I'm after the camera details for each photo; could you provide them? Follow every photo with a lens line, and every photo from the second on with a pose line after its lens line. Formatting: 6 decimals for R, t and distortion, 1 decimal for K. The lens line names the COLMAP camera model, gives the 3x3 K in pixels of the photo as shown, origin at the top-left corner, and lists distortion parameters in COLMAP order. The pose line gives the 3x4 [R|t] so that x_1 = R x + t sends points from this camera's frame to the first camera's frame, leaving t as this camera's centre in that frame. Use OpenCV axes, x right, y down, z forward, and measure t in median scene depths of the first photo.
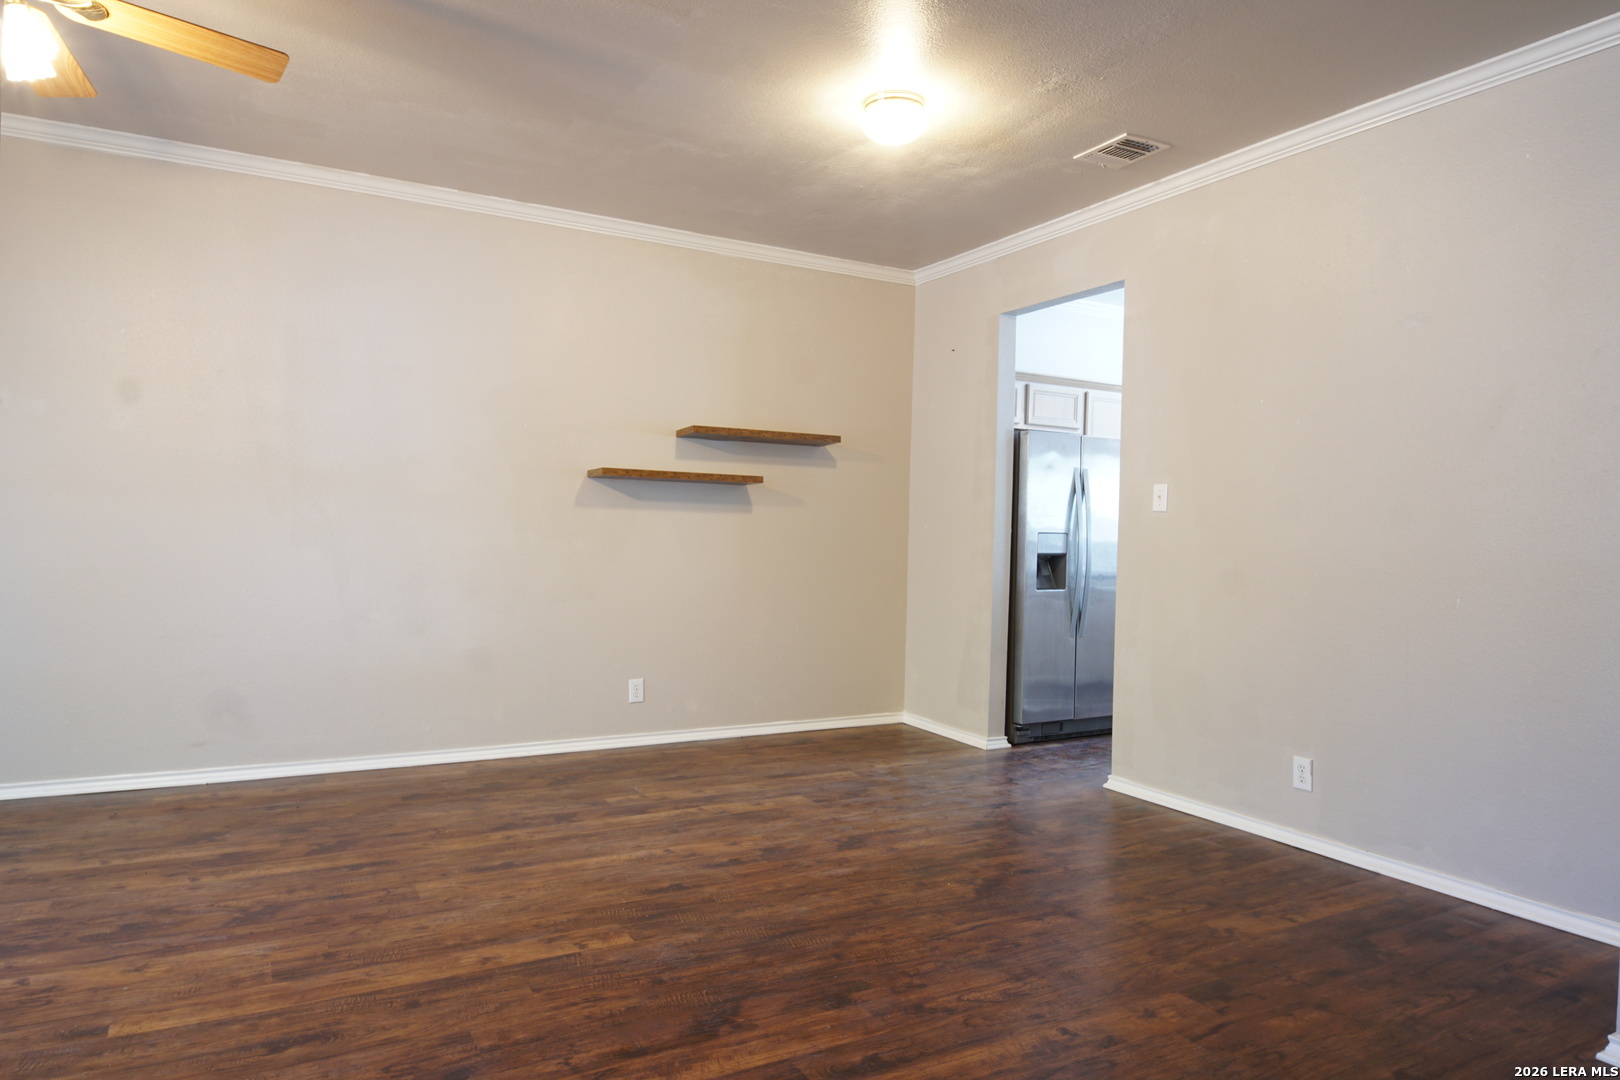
lens RADIAL K [[1016.2, 0, 810.0], [0, 1016.2, 540.0], [0, 0, 1]] dist [0.039285, -0.059002]
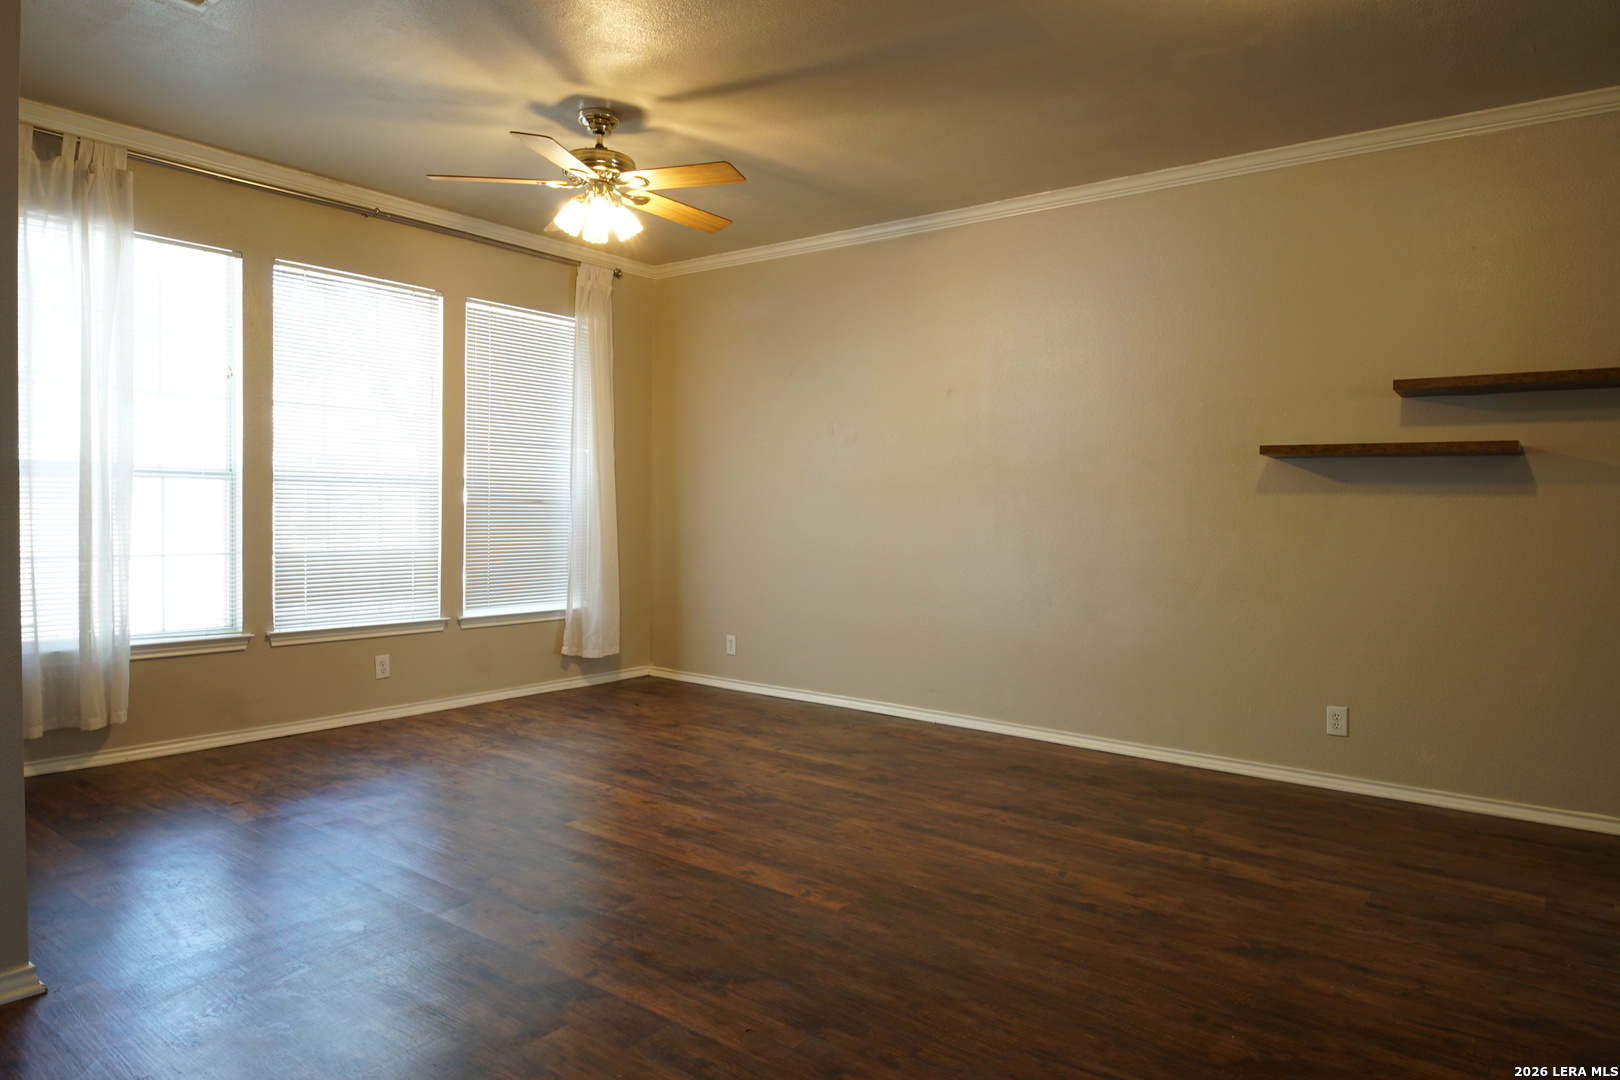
lens RADIAL K [[1016.2, 0, 810.0], [0, 1016.2, 540.0], [0, 0, 1]] dist [0.039285, -0.059002]
pose [[0.389492, 0.012405, -0.920946, 0.631575], [-0.015917, 0.999851, 0.006736, 0.010883], [0.920892, 0.012035, 0.389632, 0.471406]]
